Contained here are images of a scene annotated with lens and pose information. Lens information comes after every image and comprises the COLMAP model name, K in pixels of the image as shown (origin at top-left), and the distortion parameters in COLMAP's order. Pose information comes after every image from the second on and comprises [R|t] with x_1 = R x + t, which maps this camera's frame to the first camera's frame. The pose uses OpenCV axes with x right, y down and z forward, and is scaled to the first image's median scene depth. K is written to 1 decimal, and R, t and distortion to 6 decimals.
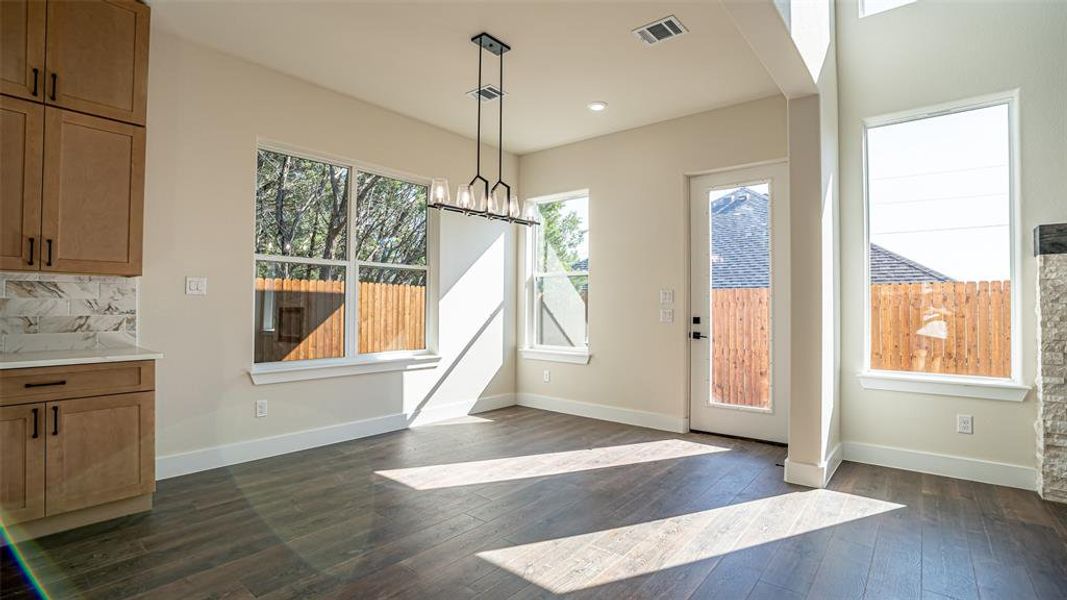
lens RADIAL K [[495.9, 0, 534.7], [0, 495.9, 298.8], [0, 0, 1]] dist [-0.062170, 0.018068]
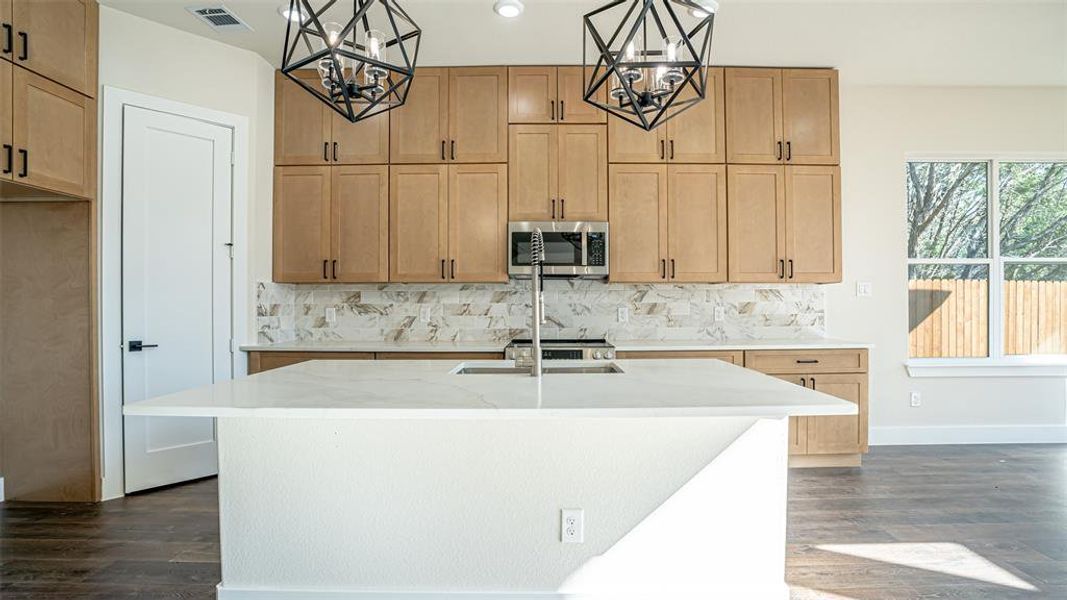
lens RADIAL K [[495.9, 0, 536.4], [0, 495.9, 306.9], [0, 0, 1]] dist [-0.062170, 0.018068]
pose [[0.622595, -0.007265, -0.782510, -0.240352], [0.019511, 0.999790, 0.006241, -0.005524], [0.782301, -0.019153, 0.622607, -0.331595]]
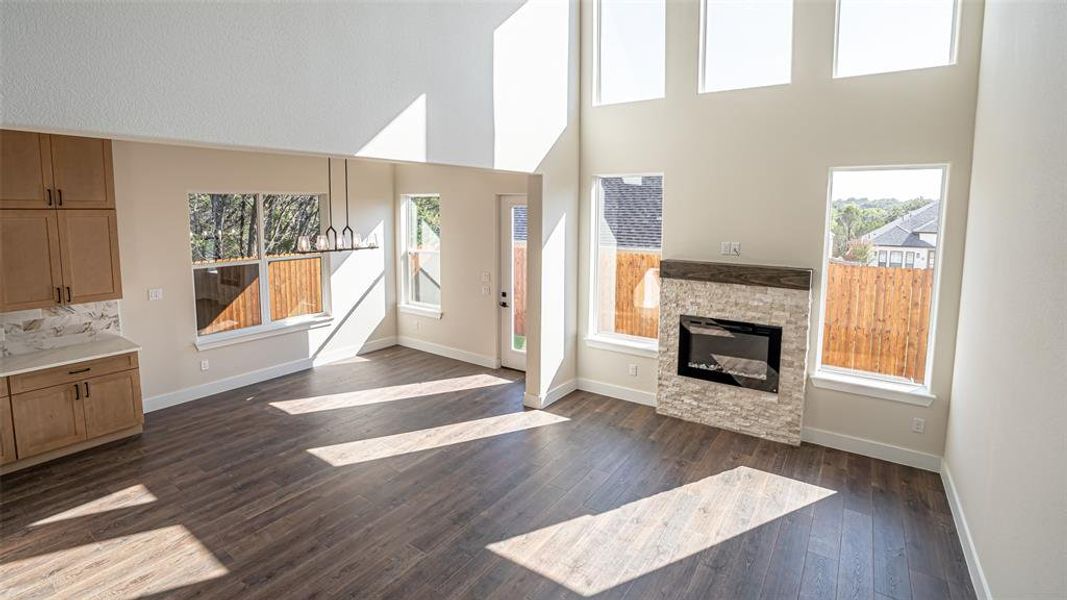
lens RADIAL K [[495.9, 0, 532.5], [0, 495.9, 254.1], [0, 0, 1]] dist [-0.062170, 0.018068]
pose [[0.996641, -0.009280, 0.081364, 0.355259], [0.000275, 0.993933, 0.109988, -0.290622], [-0.081891, -0.109596, 0.990597, -0.567412]]
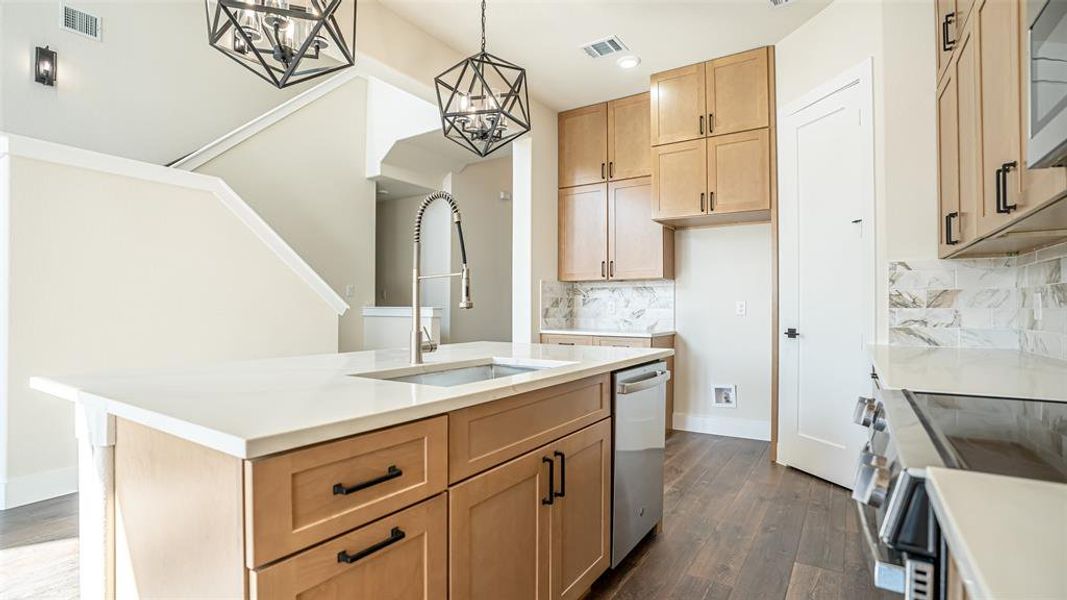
lens RADIAL K [[495.9, 0, 528.4], [0, 495.9, 308.2], [0, 0, 1]] dist [-0.062170, 0.018068]
pose [[-0.995006, -0.008109, -0.099484, -0.703370], [-0.006255, 0.999801, -0.018930, 0.025283], [0.099618, -0.018213, -0.994859, 0.464946]]
